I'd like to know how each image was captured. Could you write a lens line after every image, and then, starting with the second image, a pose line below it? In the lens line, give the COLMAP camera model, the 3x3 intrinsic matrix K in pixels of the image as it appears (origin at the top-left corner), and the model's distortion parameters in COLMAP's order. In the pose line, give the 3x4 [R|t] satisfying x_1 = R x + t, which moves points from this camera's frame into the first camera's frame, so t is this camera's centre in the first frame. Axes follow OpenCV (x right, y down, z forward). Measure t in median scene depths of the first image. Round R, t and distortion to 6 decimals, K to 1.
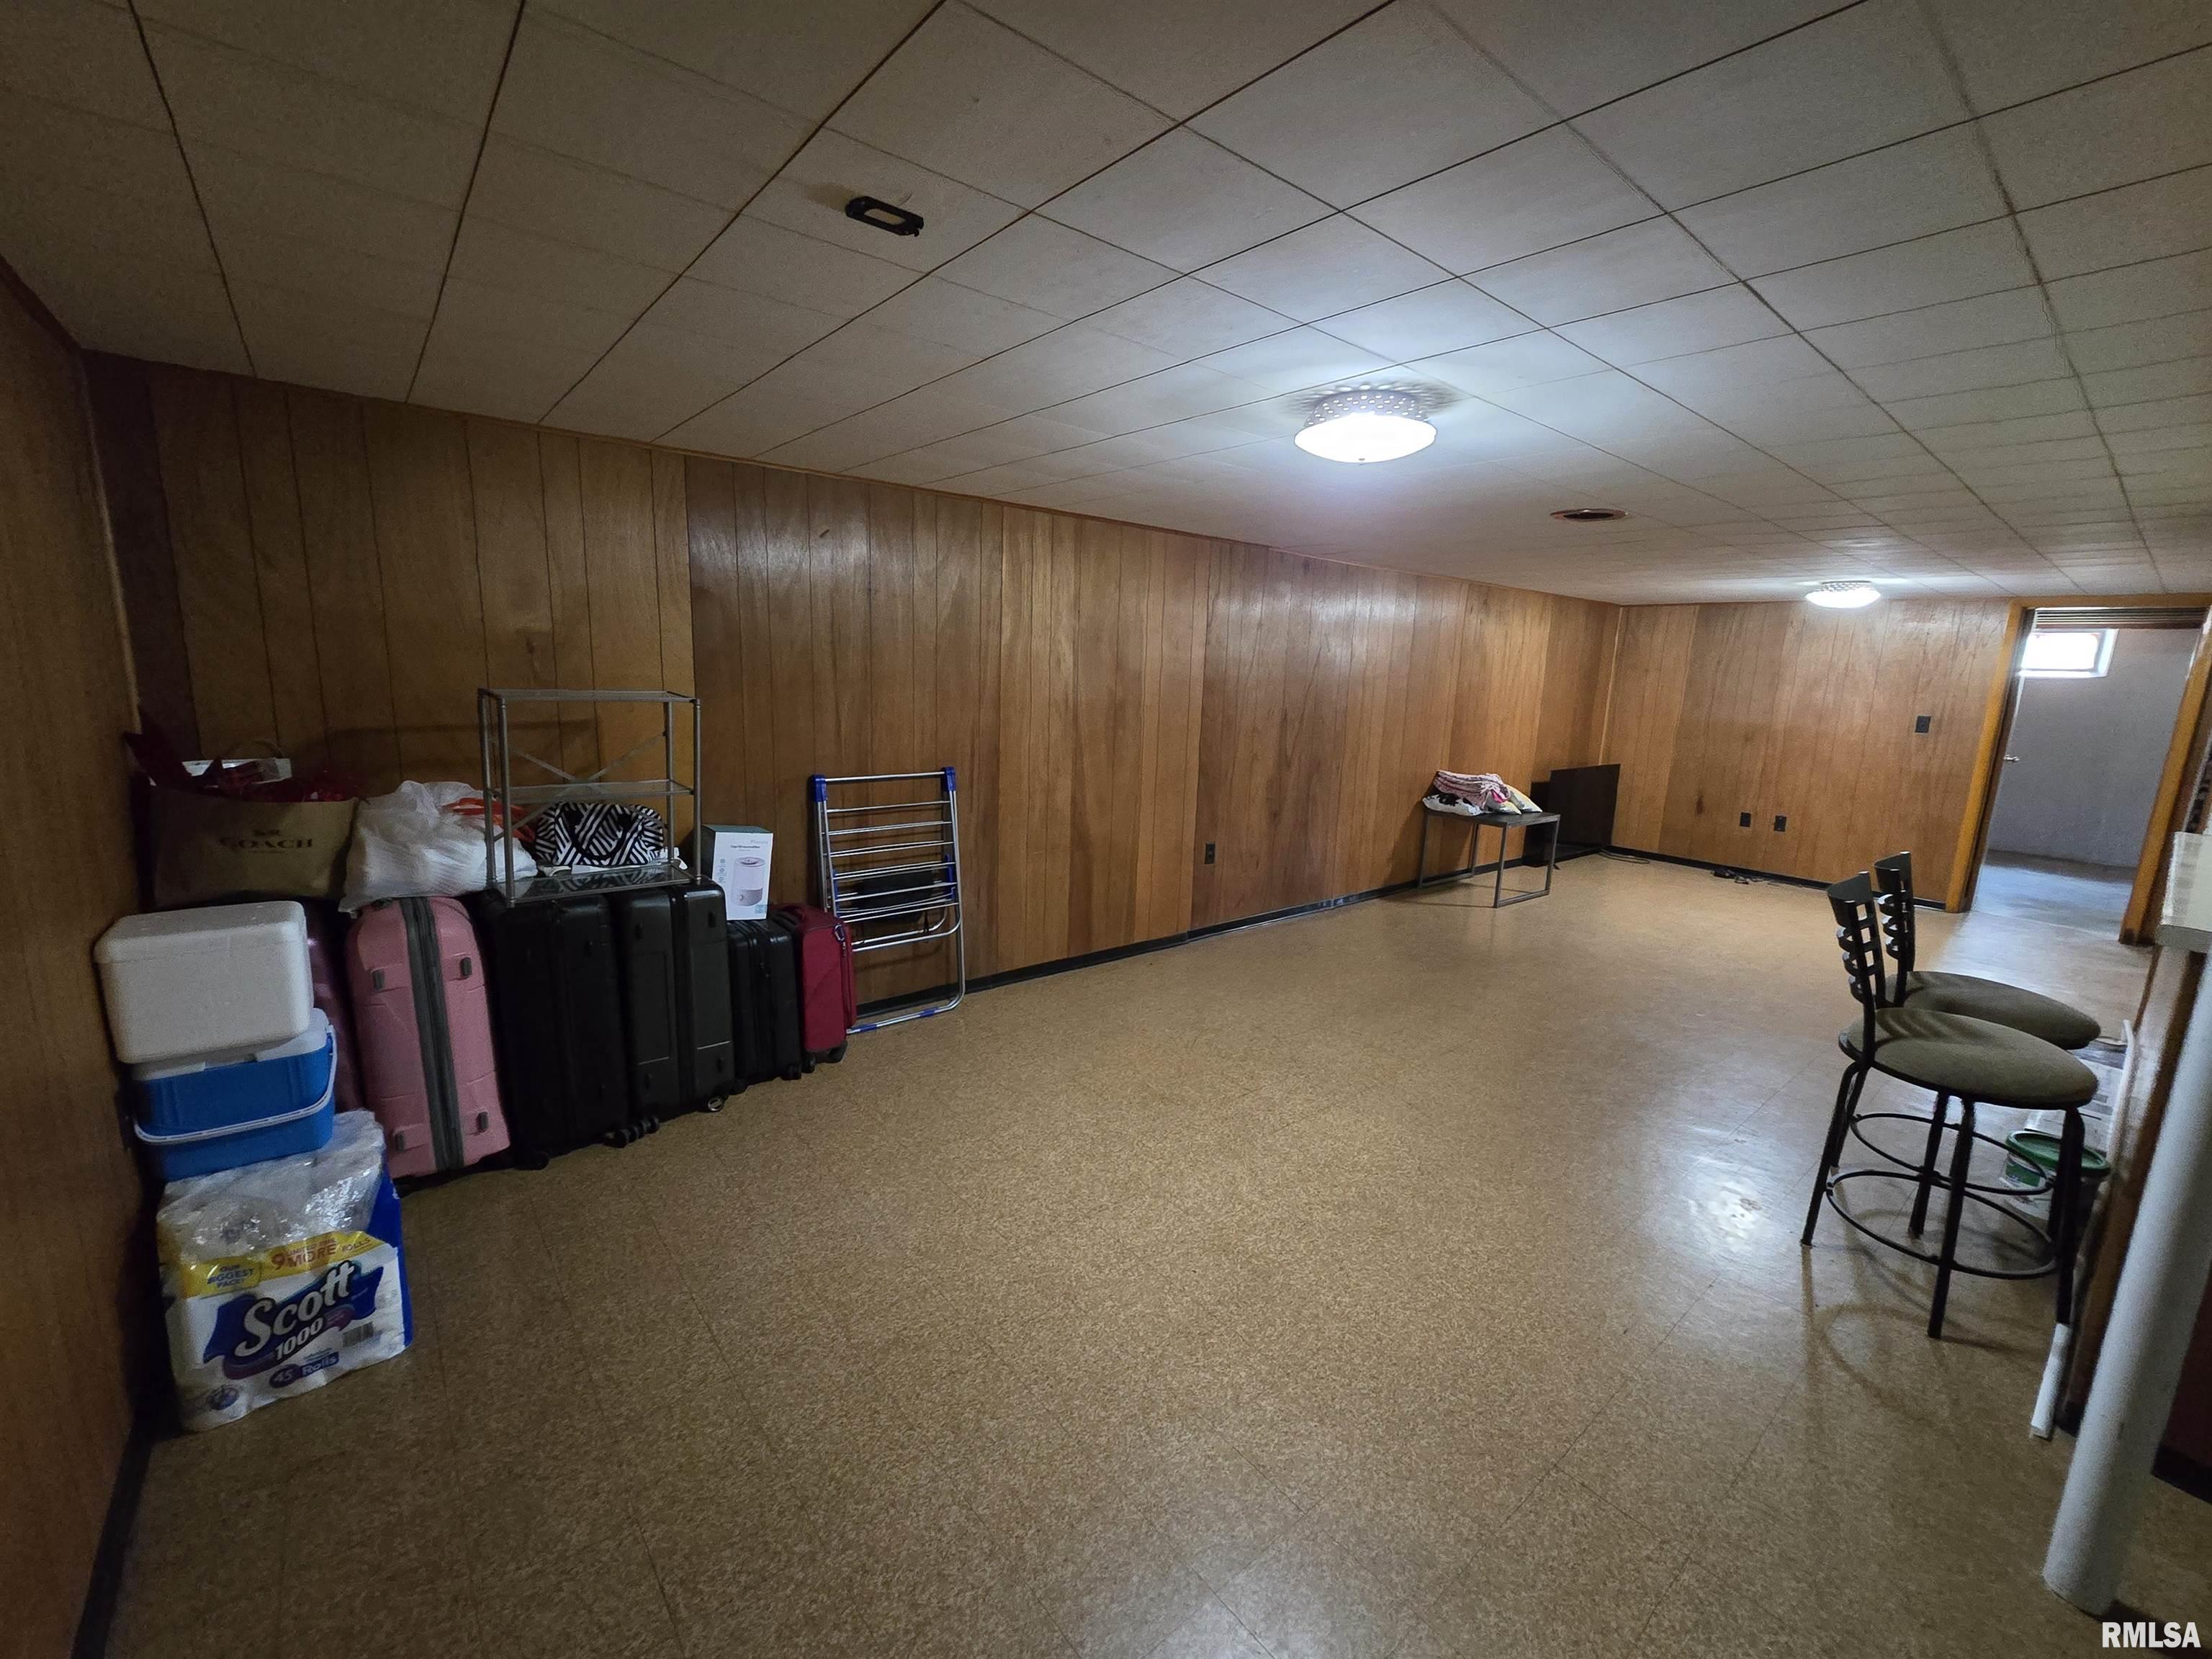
lens RADIAL K [[905.4, 0, 1110.9], [0, 905.4, 828.5], [0, 0, 1]] dist [-0.003463, -0.000583]
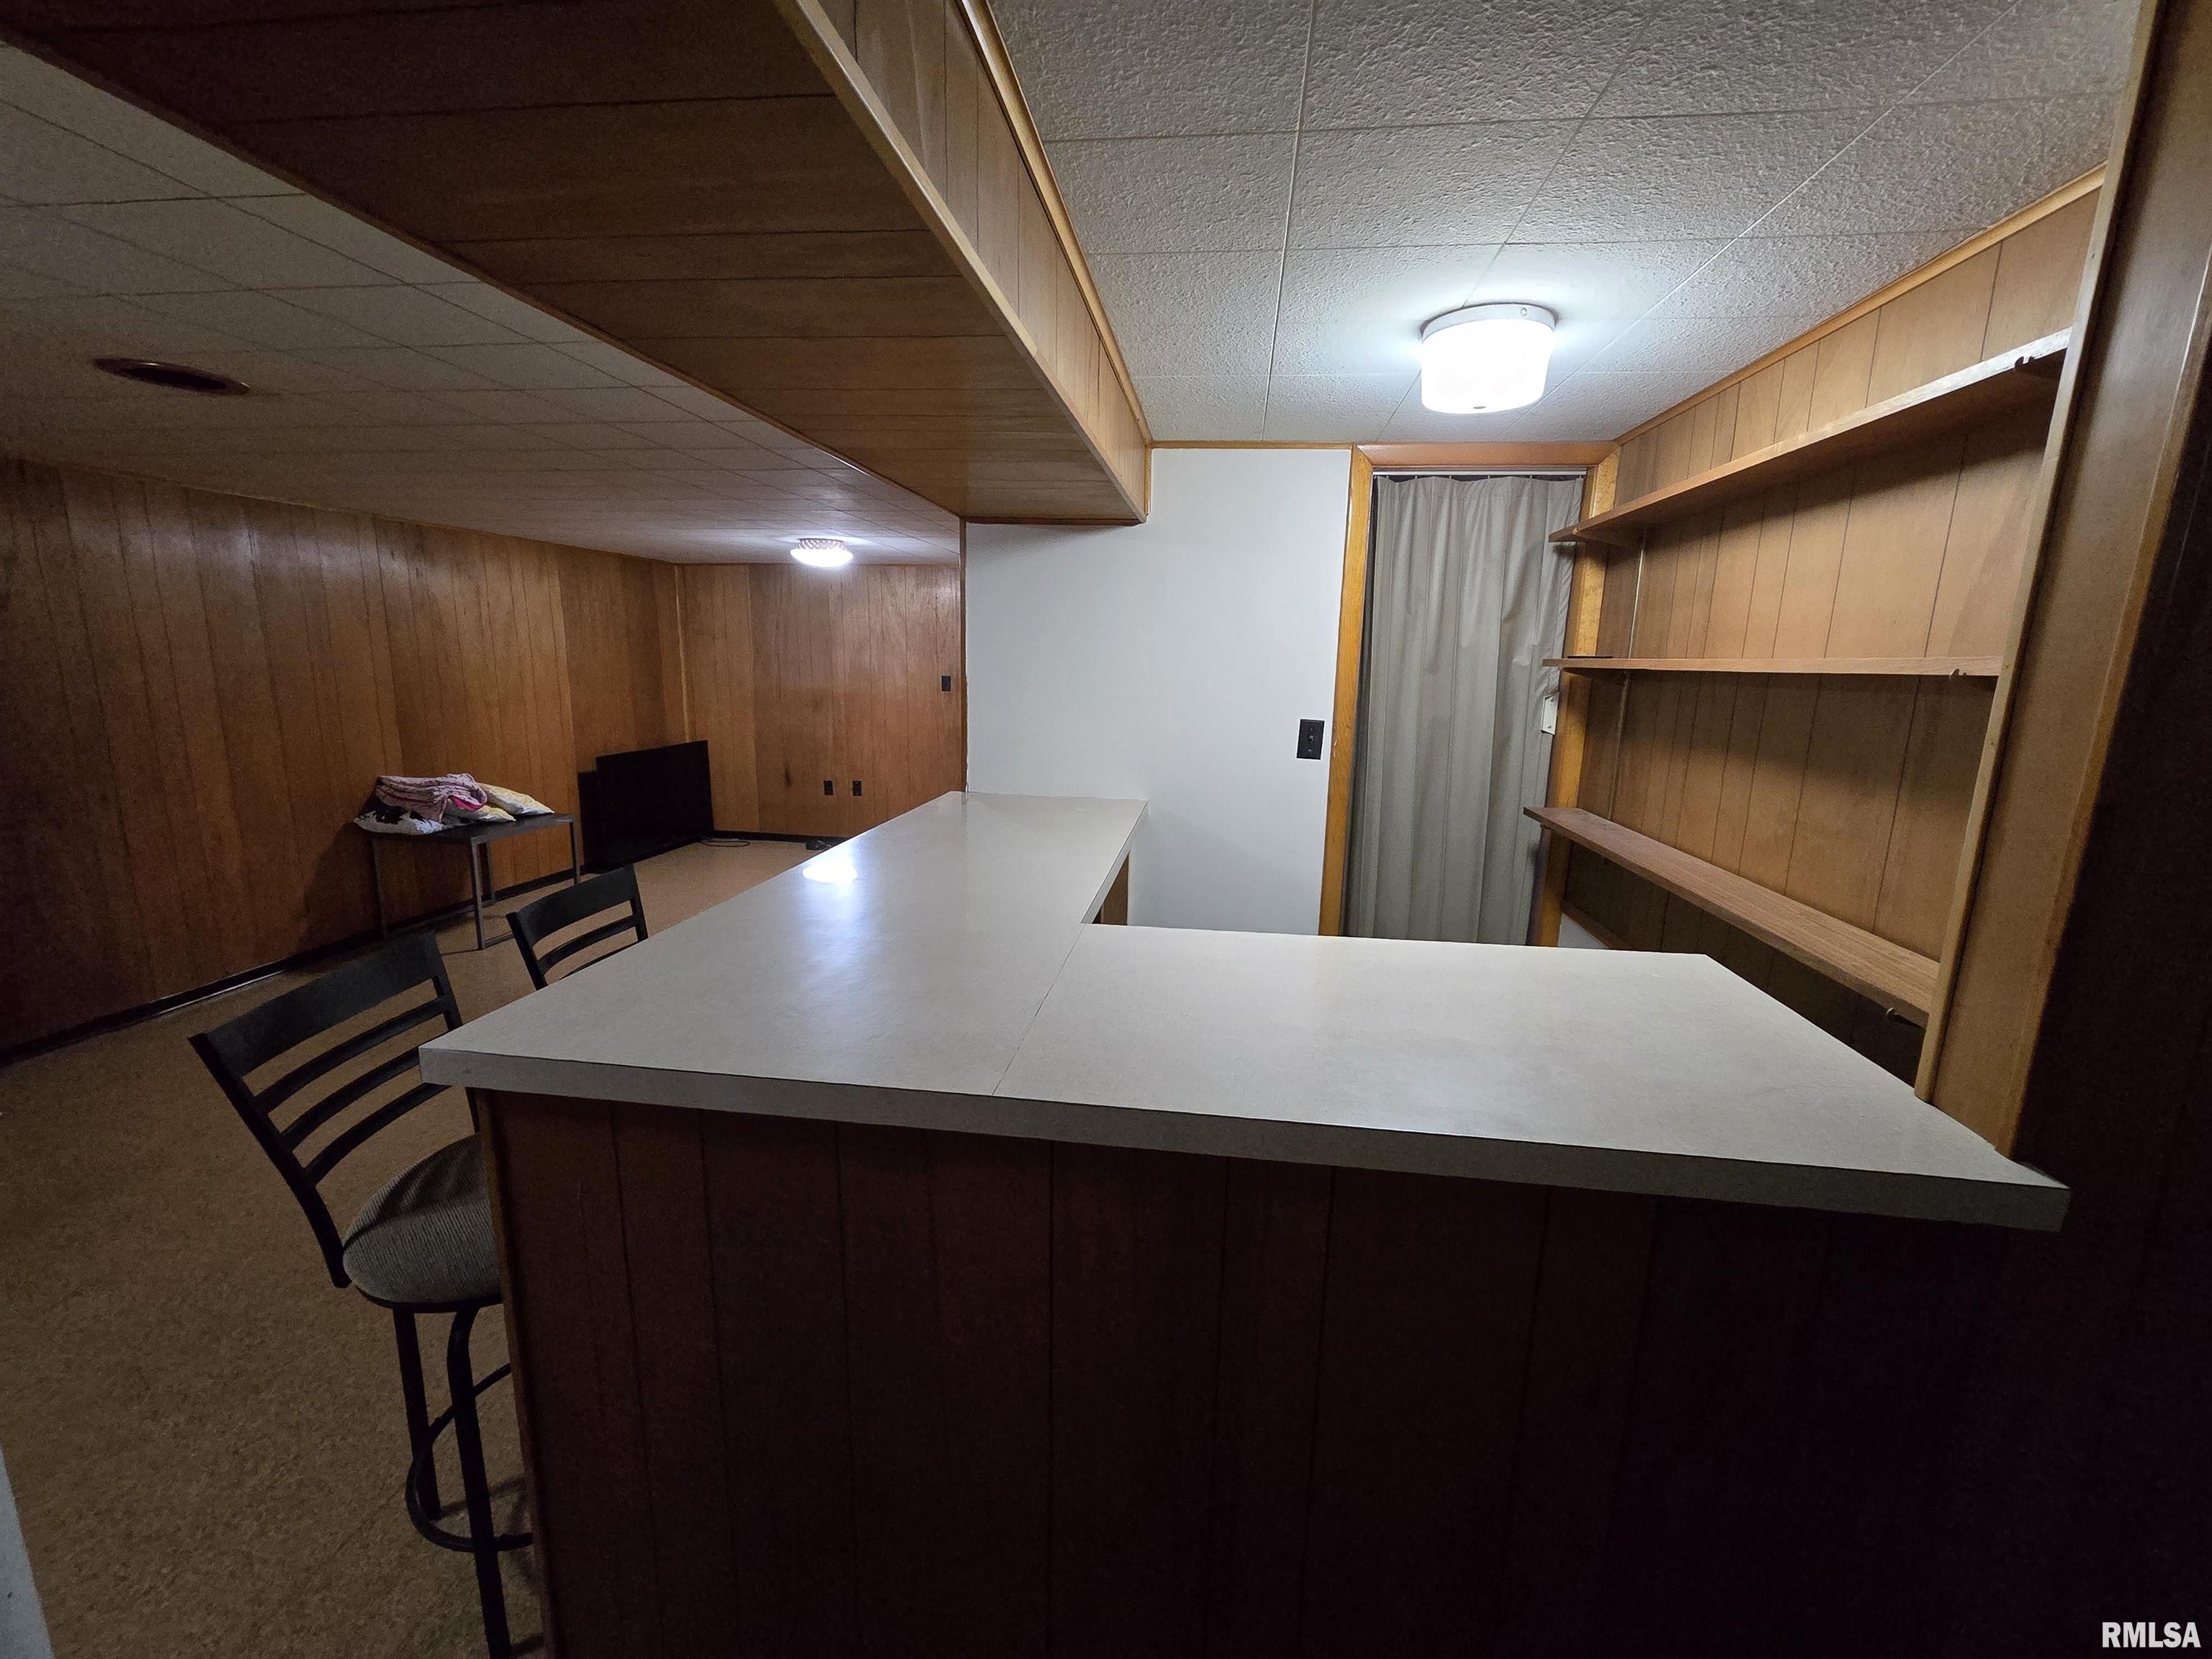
lens RADIAL K [[905.4, 0, 1110.9], [0, 905.4, 828.5], [0, 0, 1]] dist [-0.003463, -0.000583]
pose [[0.726506, -0.148257, 0.670976, 0.270233], [0.128831, 0.988521, 0.078927, -0.004086], [-0.674975, 0.029101, 0.737266, 0.069095]]
